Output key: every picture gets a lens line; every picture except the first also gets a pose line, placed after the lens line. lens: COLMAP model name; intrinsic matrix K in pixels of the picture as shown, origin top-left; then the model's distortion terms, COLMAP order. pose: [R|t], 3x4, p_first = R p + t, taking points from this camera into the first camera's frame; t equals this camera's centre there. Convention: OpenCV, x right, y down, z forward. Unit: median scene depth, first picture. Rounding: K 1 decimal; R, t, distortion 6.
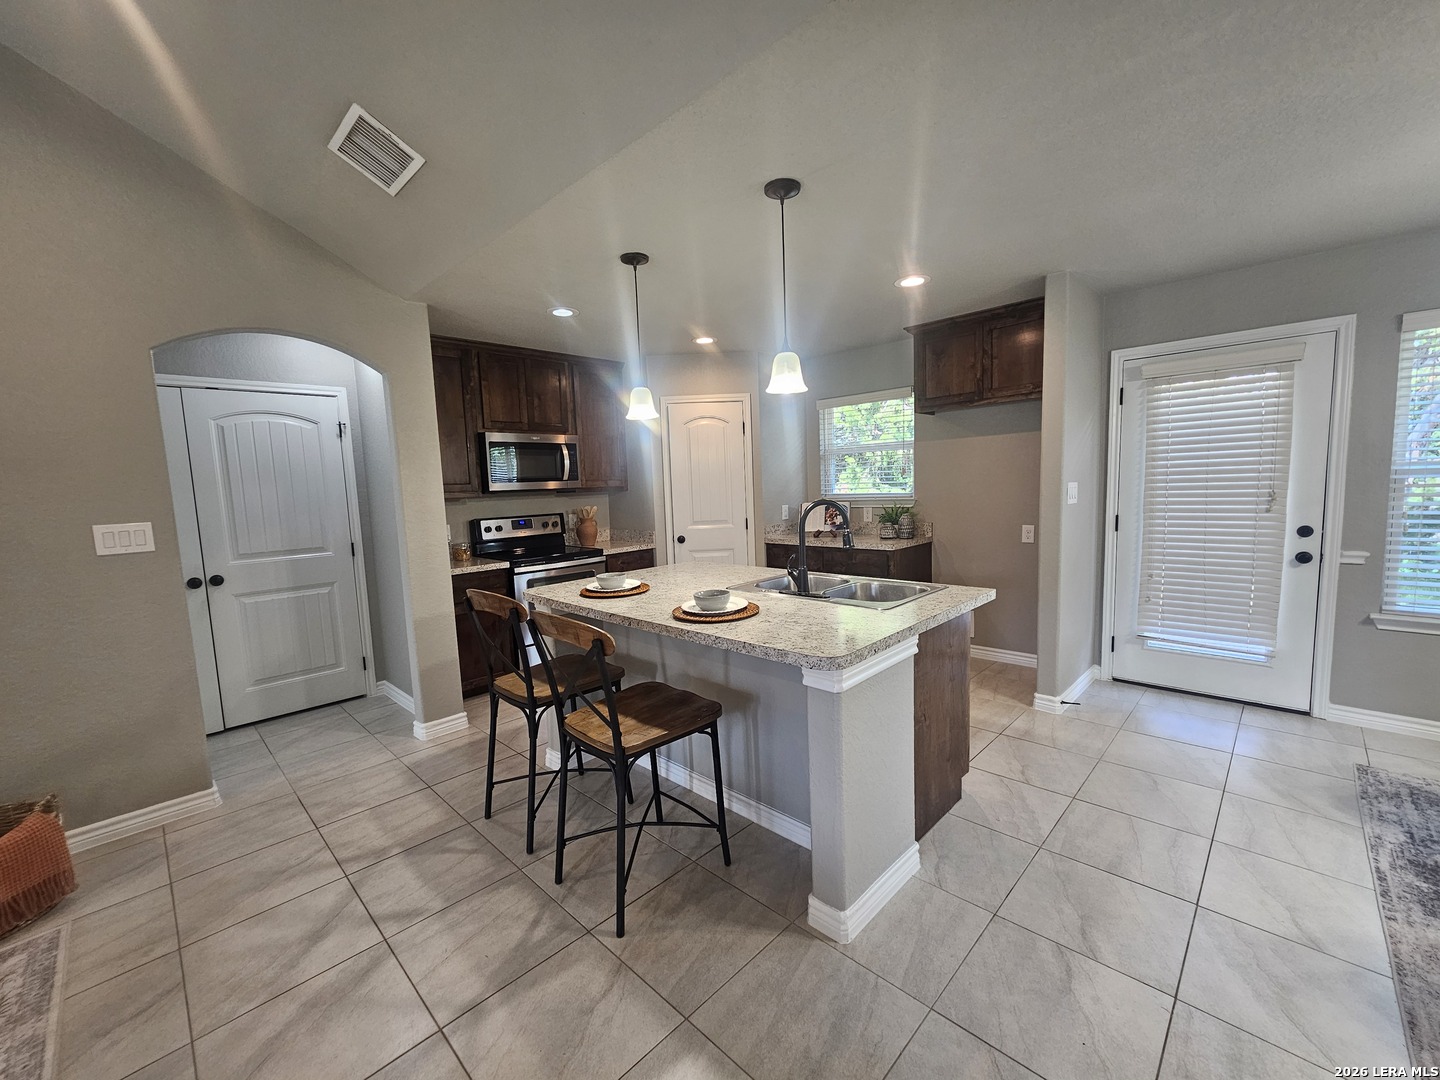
lens RADIAL K [[587.8, 0, 718.5], [0, 587.8, 545.6], [0, 0, 1]] dist [0.000158, 0.000312]
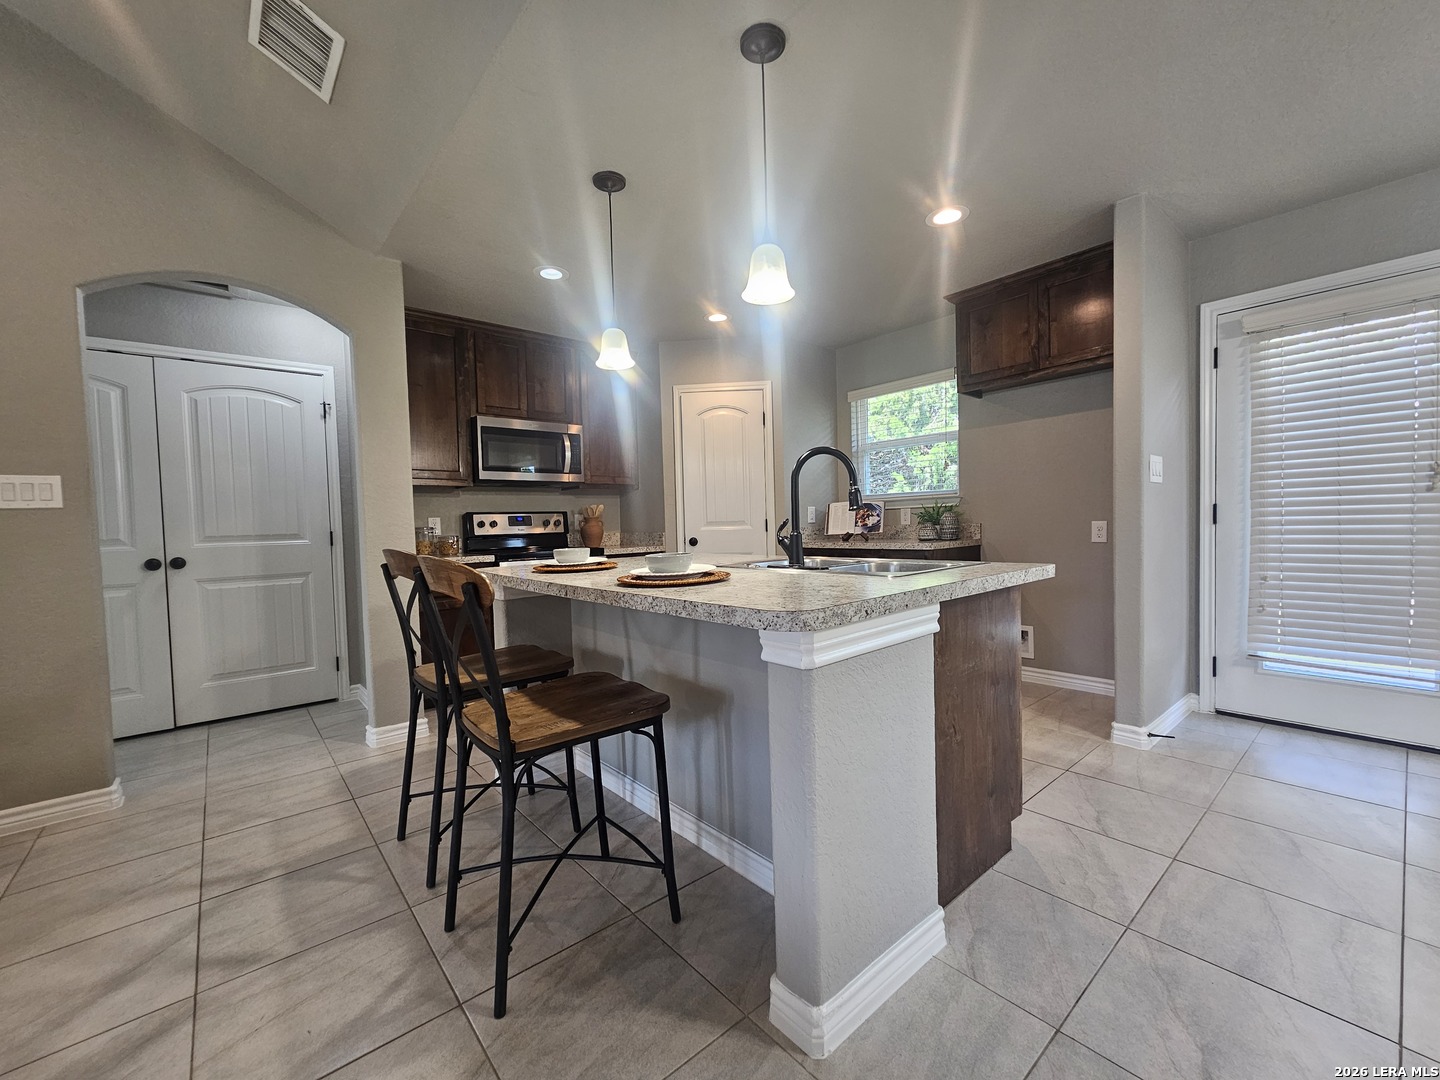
lens RADIAL K [[590.2, 0, 716.5], [0, 590.2, 544.4], [0, 0, 1]] dist [0.000314, 0.000901]
pose [[0.995780, 0.013227, -0.090810, 0.079862], [-0.019230, 0.997664, -0.065555, 0.077070], [0.089731, 0.067025, 0.993708, 0.153021]]
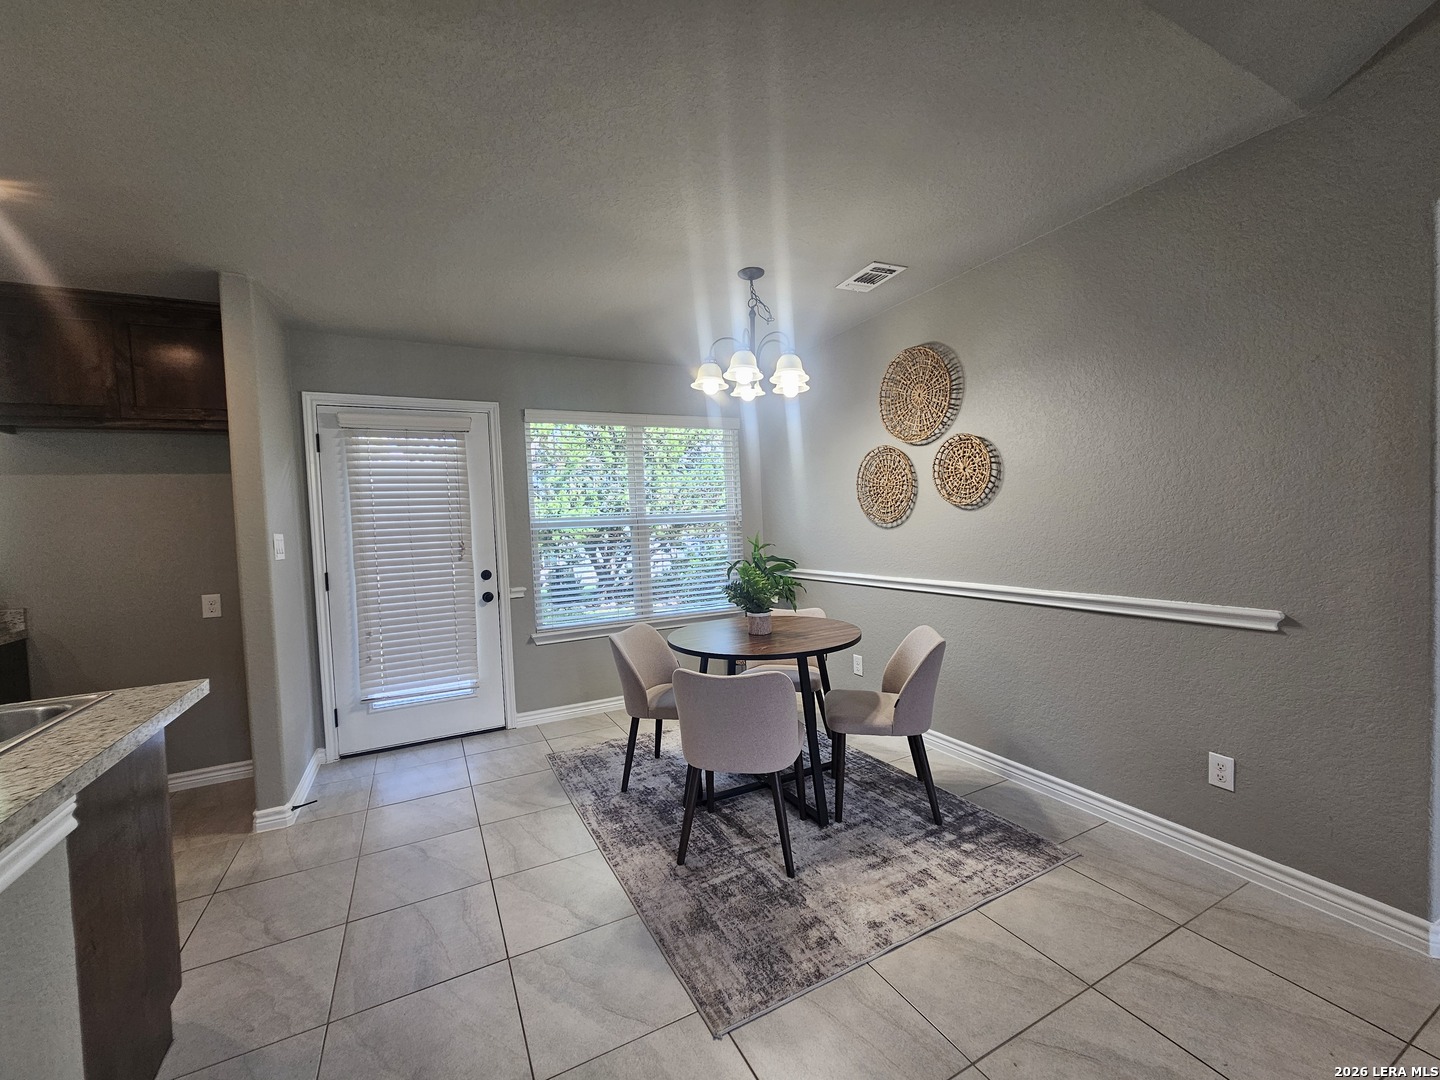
lens RADIAL K [[587.8, 0, 718.5], [0, 587.8, 545.6], [0, 0, 1]] dist [0.000158, 0.000312]
pose [[0.318025, -0.011361, 0.948014, 0.018135], [0.130638, 0.990915, -0.031950, 0.015317], [-0.939039, 0.134008, 0.316619, 0.162311]]
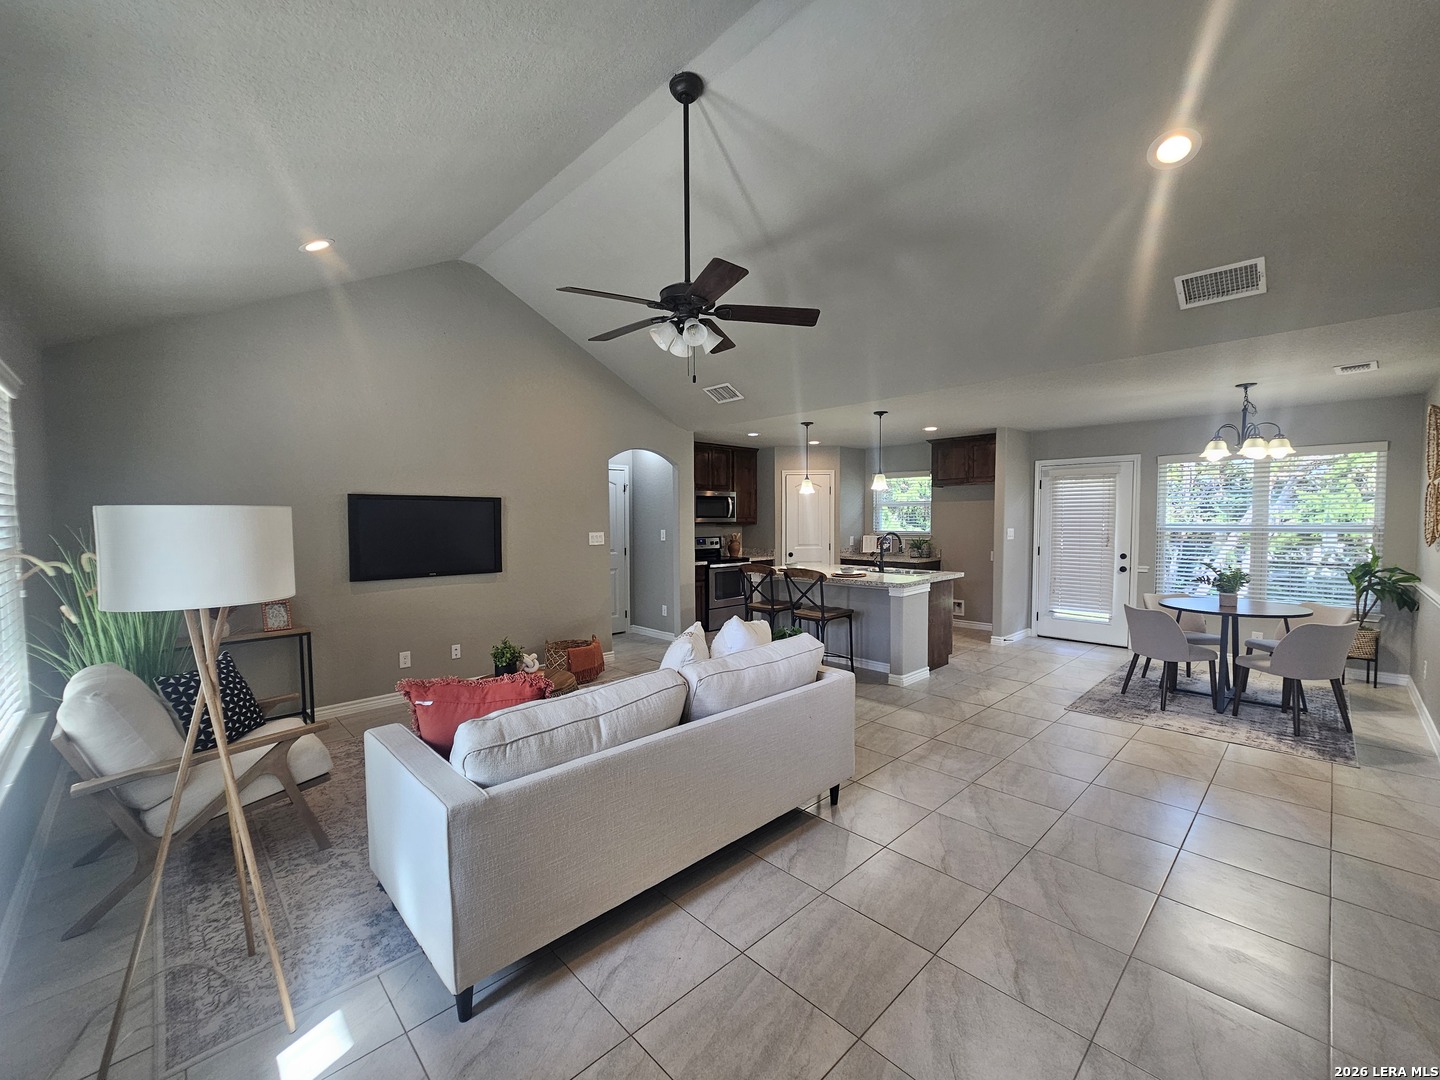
lens RADIAL K [[587.8, 0, 718.5], [0, 587.8, 545.6], [0, 0, 1]] dist [0.000158, 0.000312]
pose [[0.998979, 0.034725, -0.028912, -0.324845], [-0.036329, 0.997716, -0.056939, 0.099045], [0.026869, 0.057931, 0.997959, -1.005042]]
